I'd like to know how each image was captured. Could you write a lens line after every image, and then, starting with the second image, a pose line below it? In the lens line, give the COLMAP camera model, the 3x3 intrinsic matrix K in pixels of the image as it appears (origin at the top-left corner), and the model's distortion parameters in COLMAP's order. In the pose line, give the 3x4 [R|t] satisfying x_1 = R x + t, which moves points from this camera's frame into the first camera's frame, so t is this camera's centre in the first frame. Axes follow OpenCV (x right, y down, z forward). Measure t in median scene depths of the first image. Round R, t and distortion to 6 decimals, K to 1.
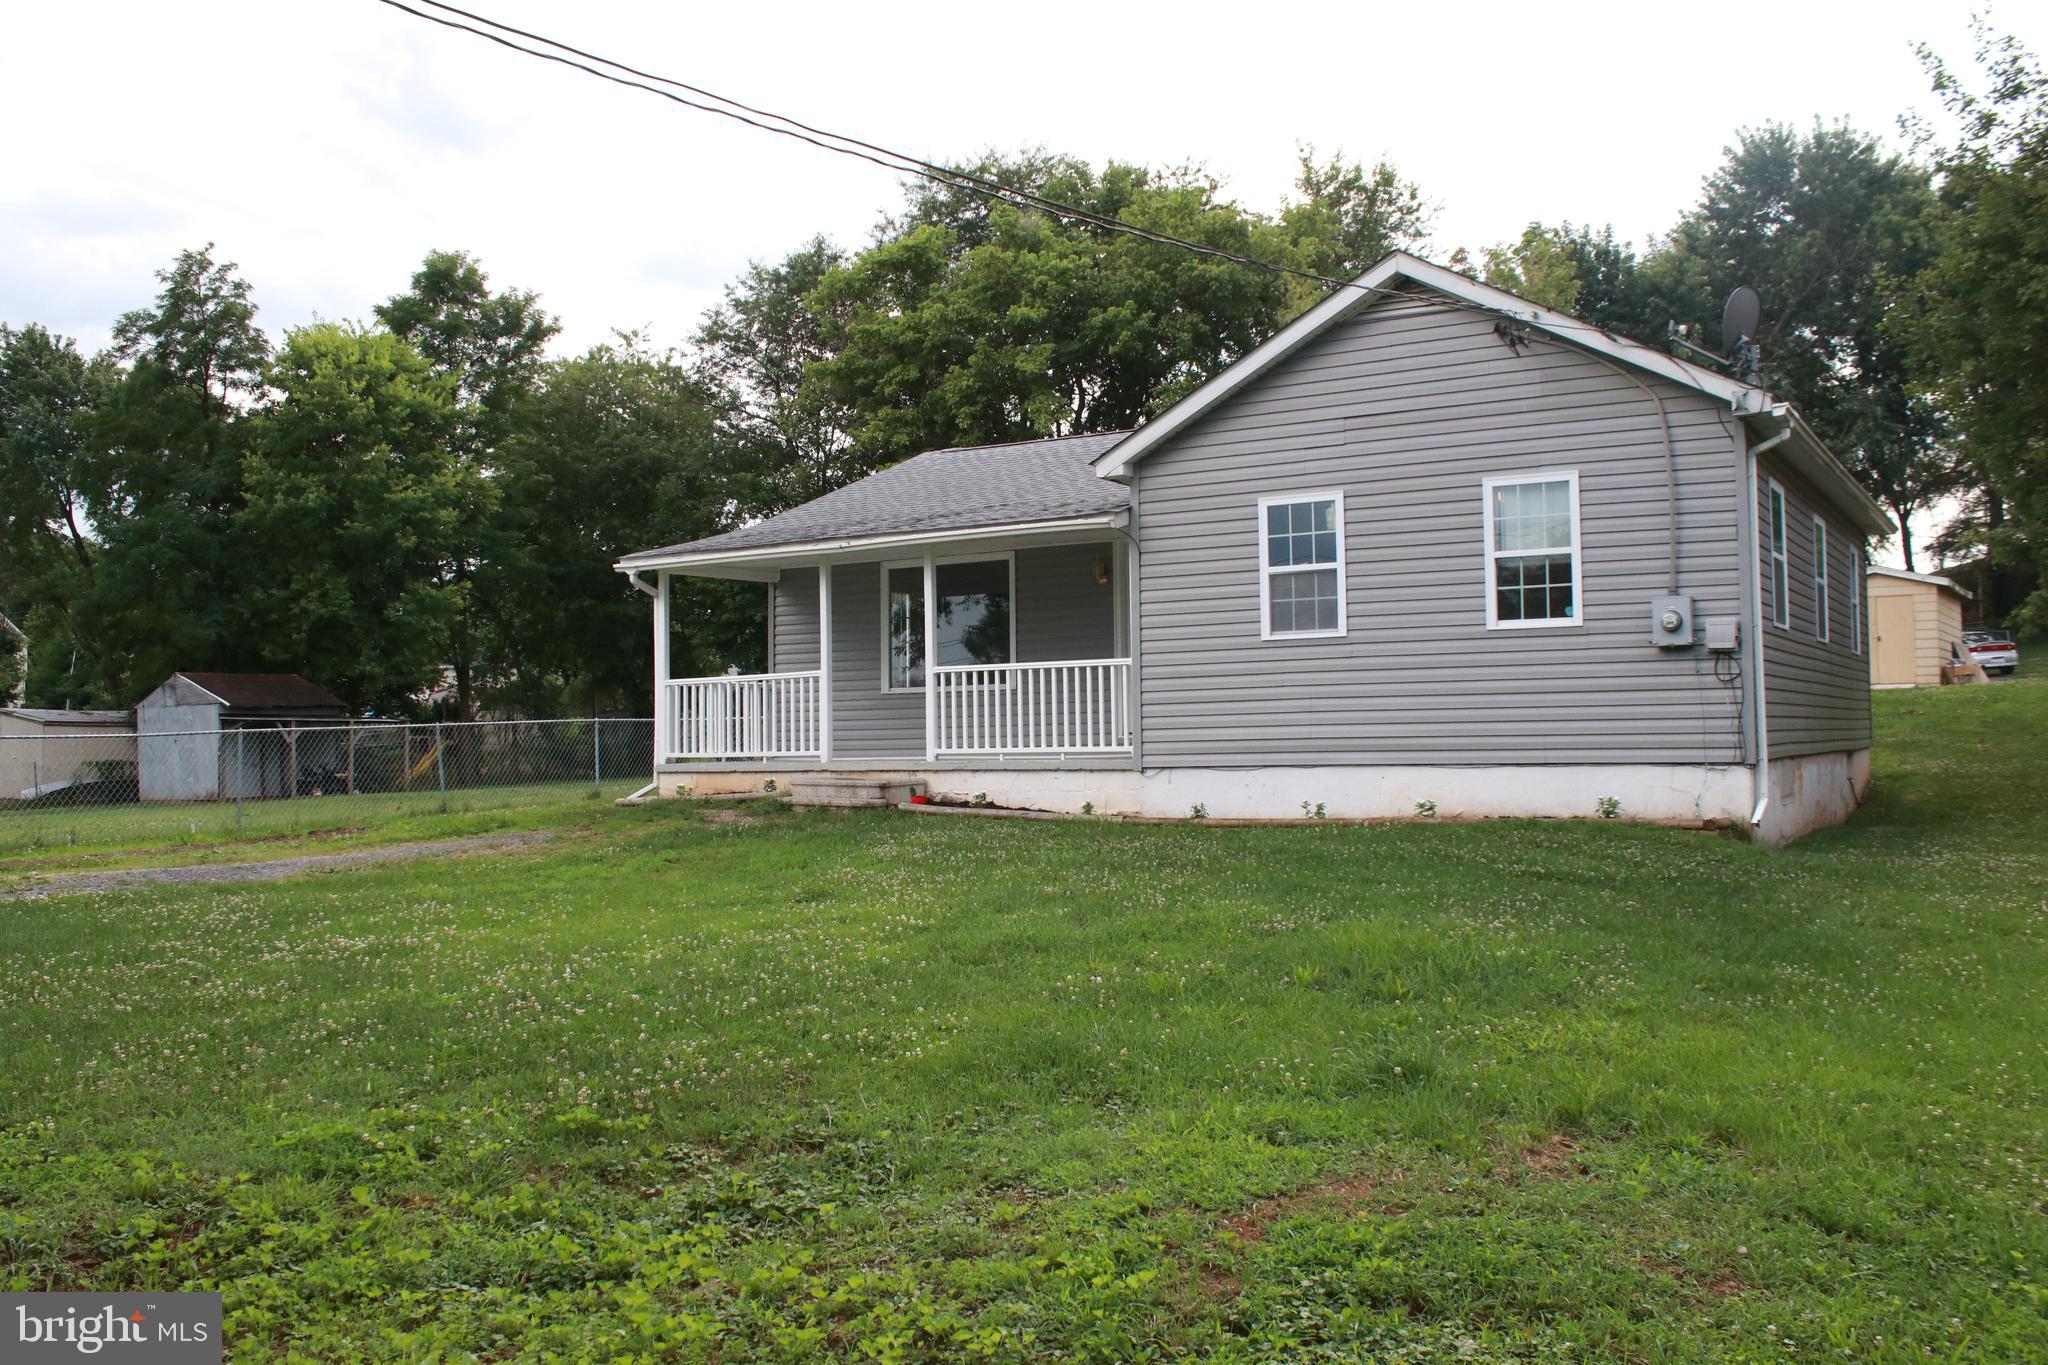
lens RADIAL K [[1708.4, 0, 1019.8], [0, 1708.4, 691.9], [0, 0, 1]] dist [-0.138193, 0.103666]
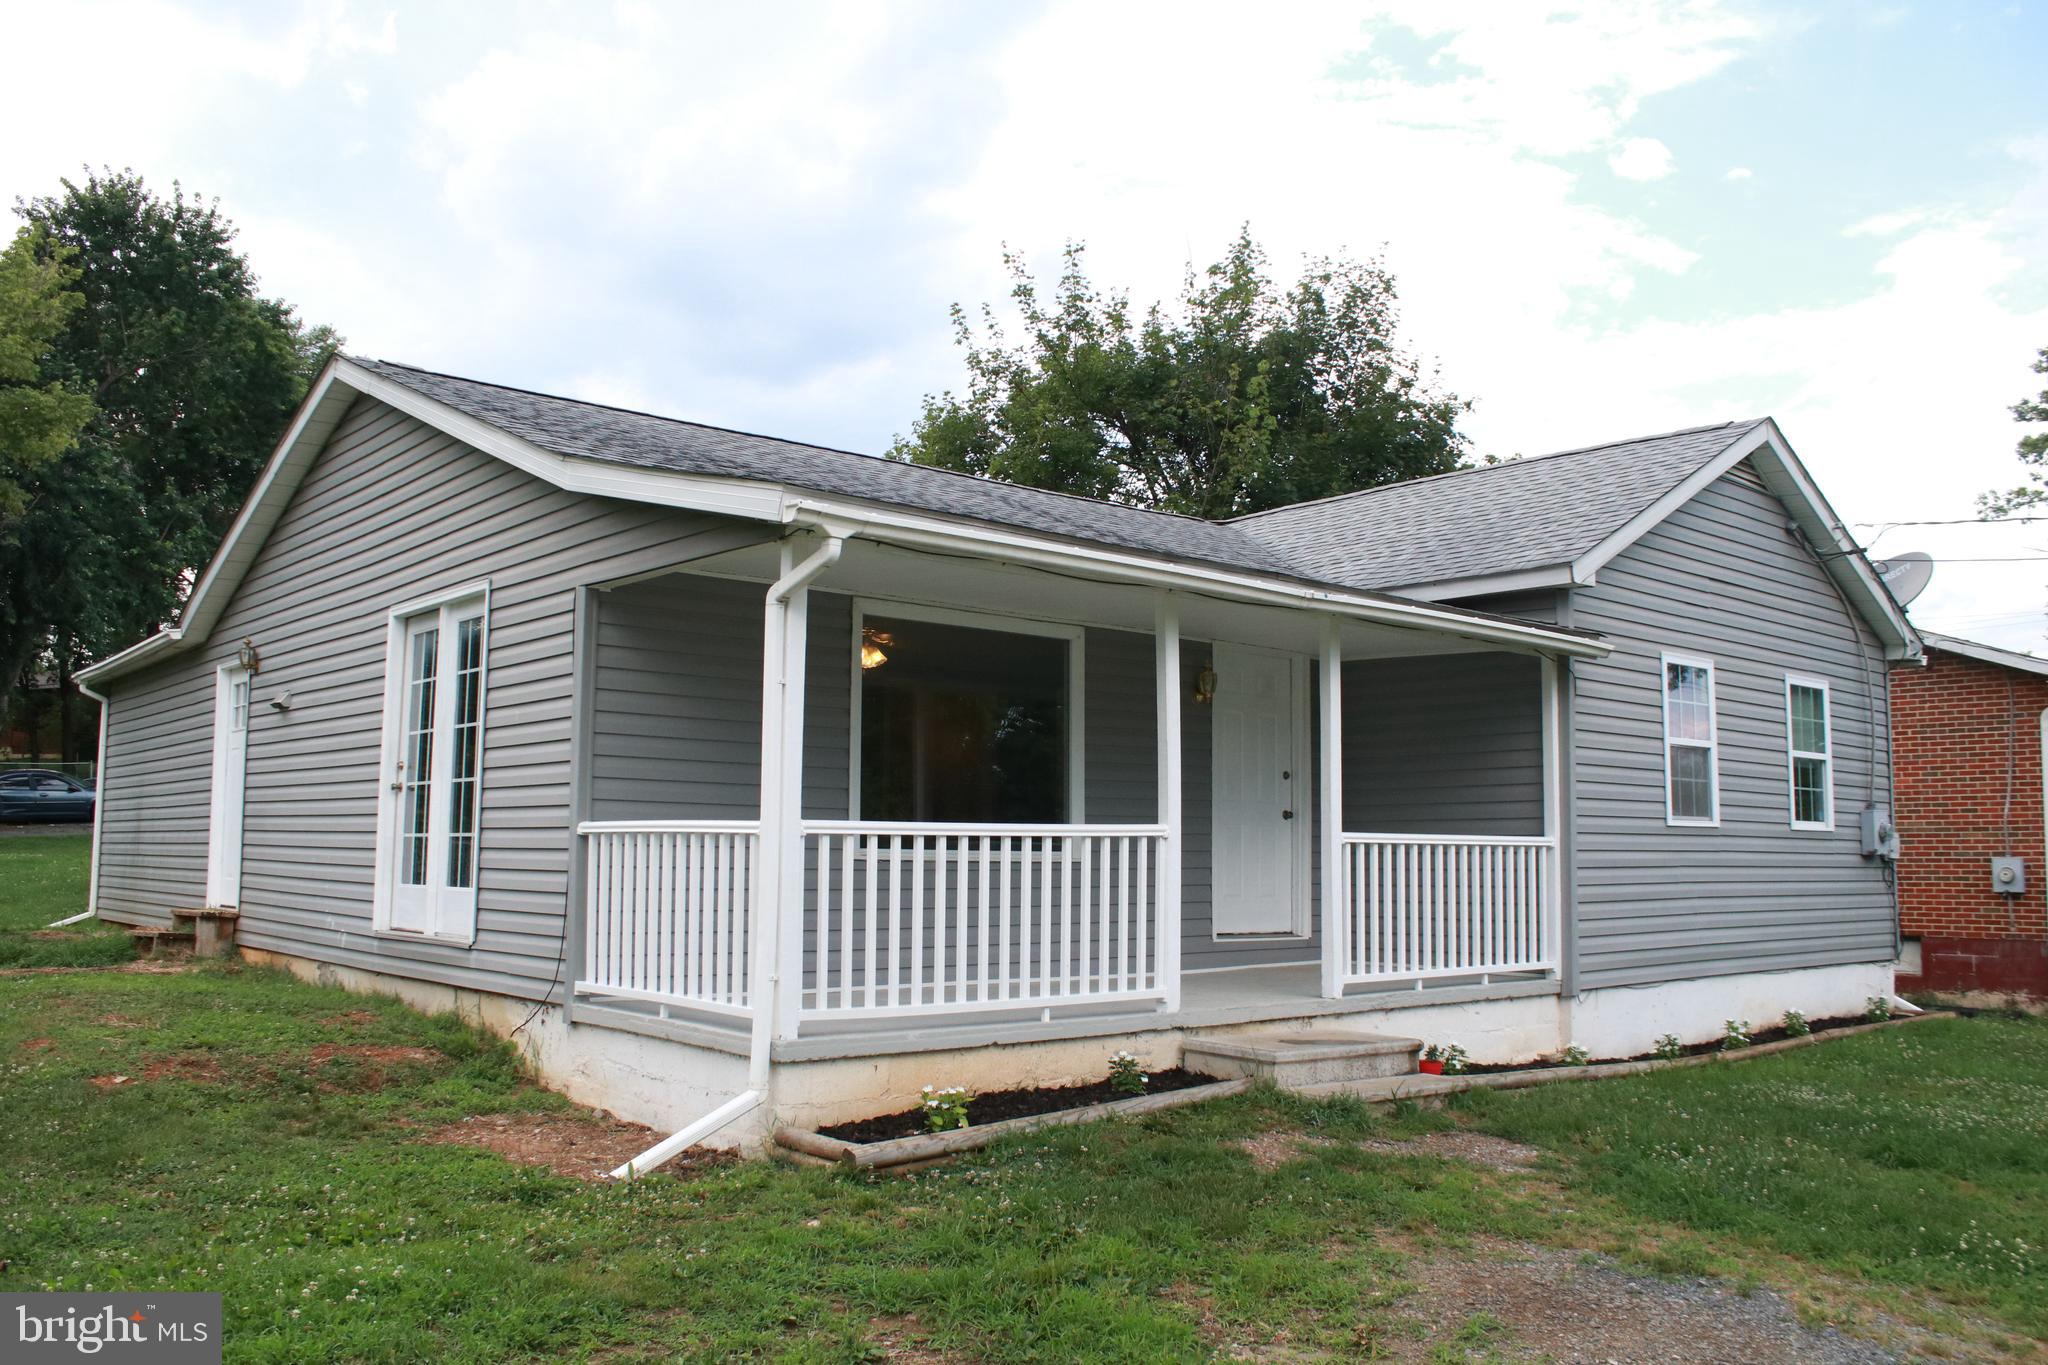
lens RADIAL K [[1708.4, 0, 1028.1], [0, 1708.4, 674.3], [0, 0, 1]] dist [-0.138193, 0.103666]
pose [[0.295382, 0.129540, 0.946556, -0.726198], [-0.034610, 0.991566, -0.124899, 0.008561], [-0.954752, 0.004132, 0.297374, 1.073628]]
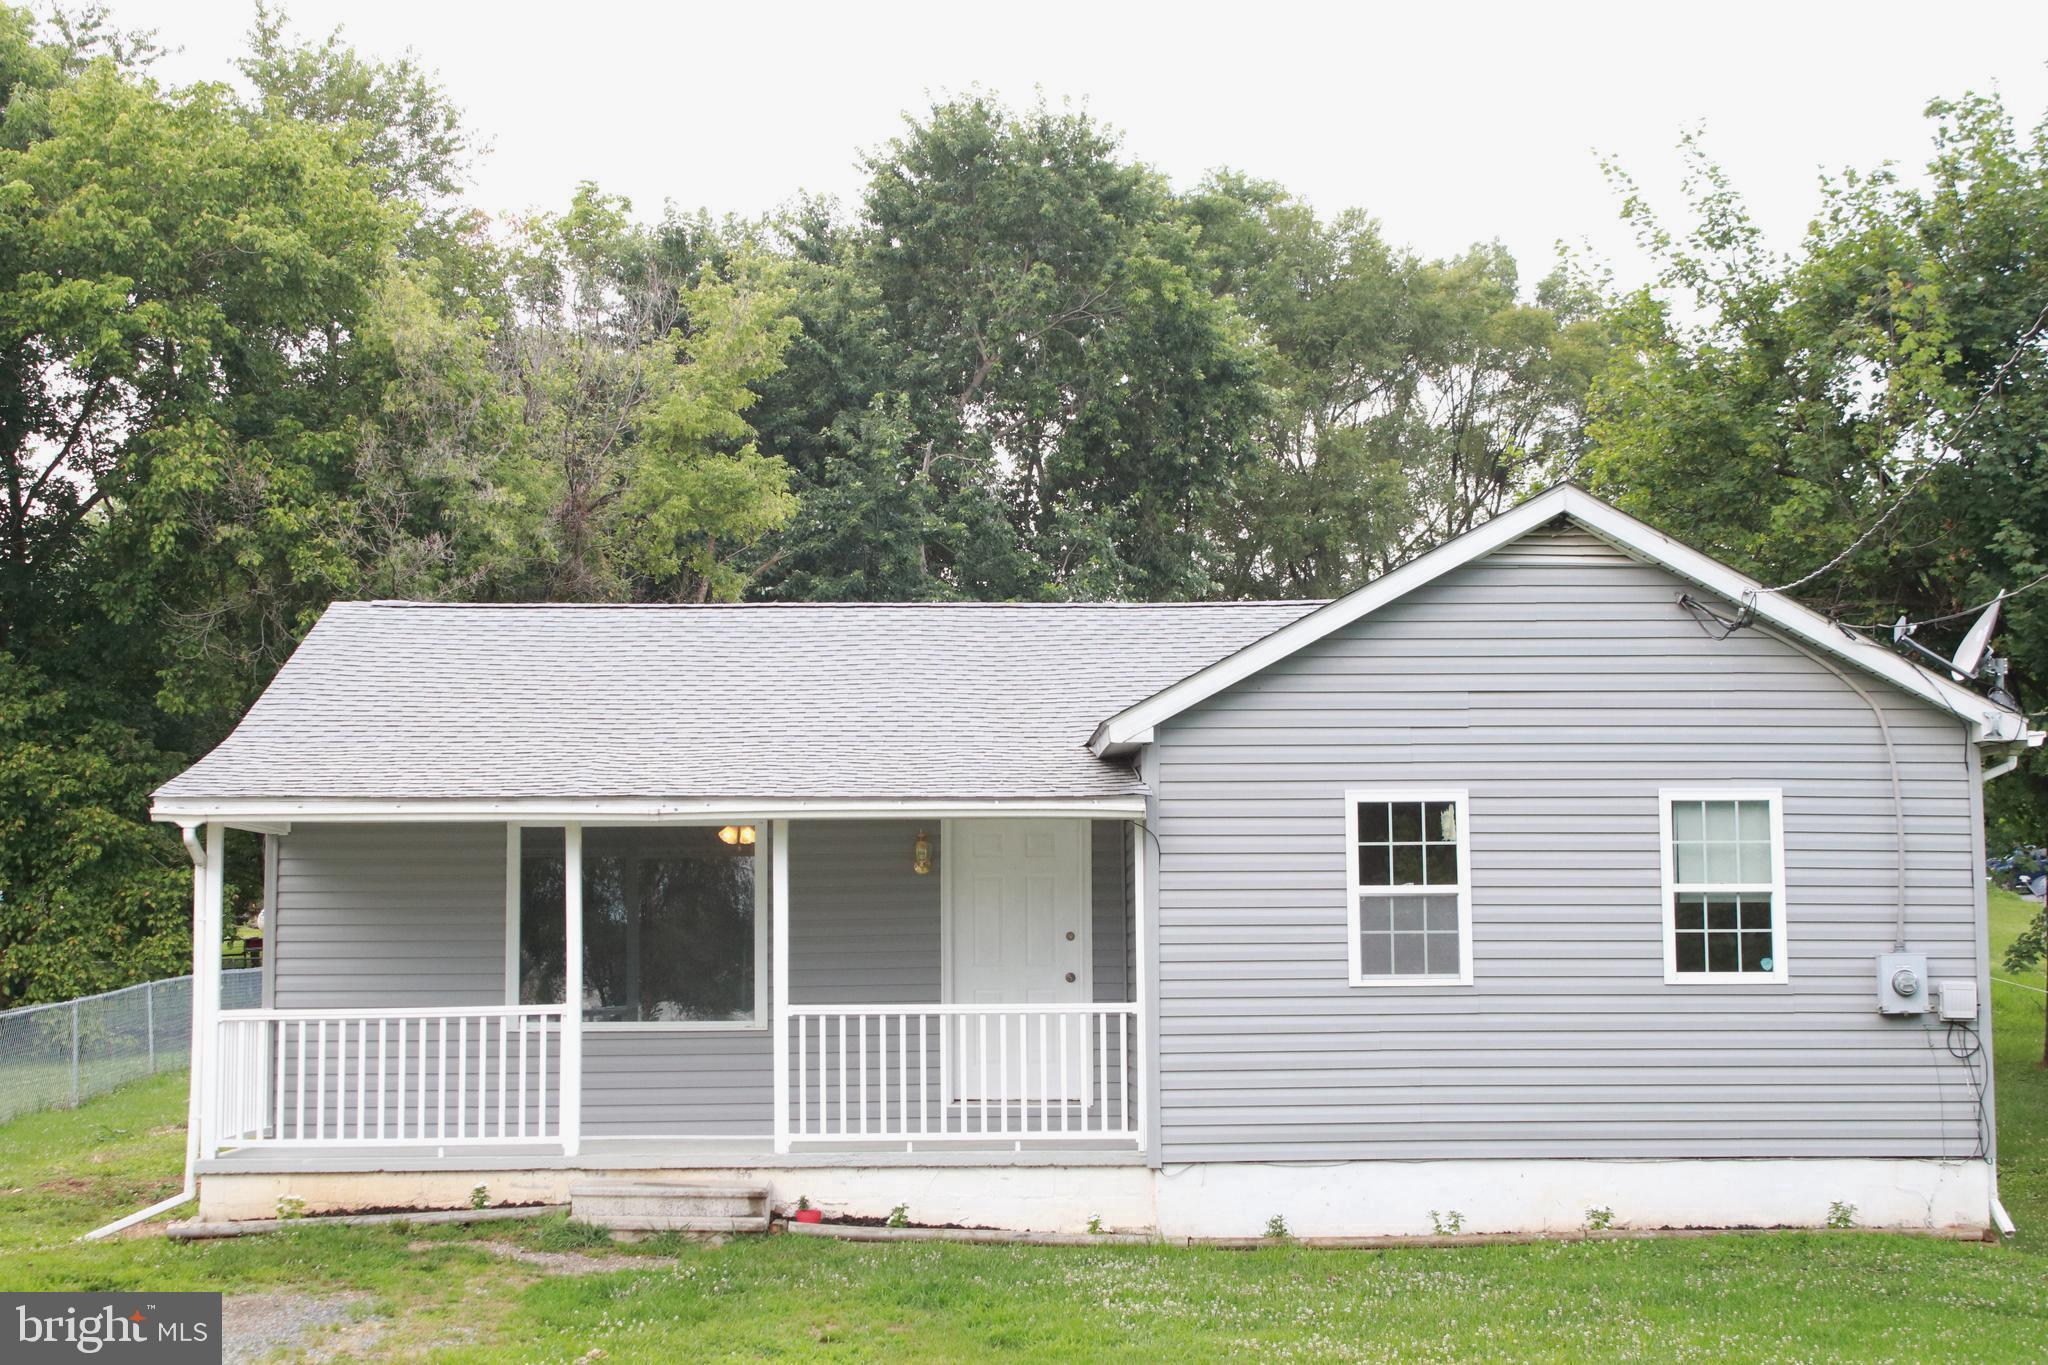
lens RADIAL K [[3174.5, 0, 970.9], [0, 3174.5, 640.3], [0, 0, 1]] dist [-0.009168, 0.000000]
pose [[0.845988, 0.070708, 0.528493, -0.736007], [-0.021248, 0.994852, -0.099089, -0.040345], [-0.532779, 0.072599, 0.843135, -0.068806]]
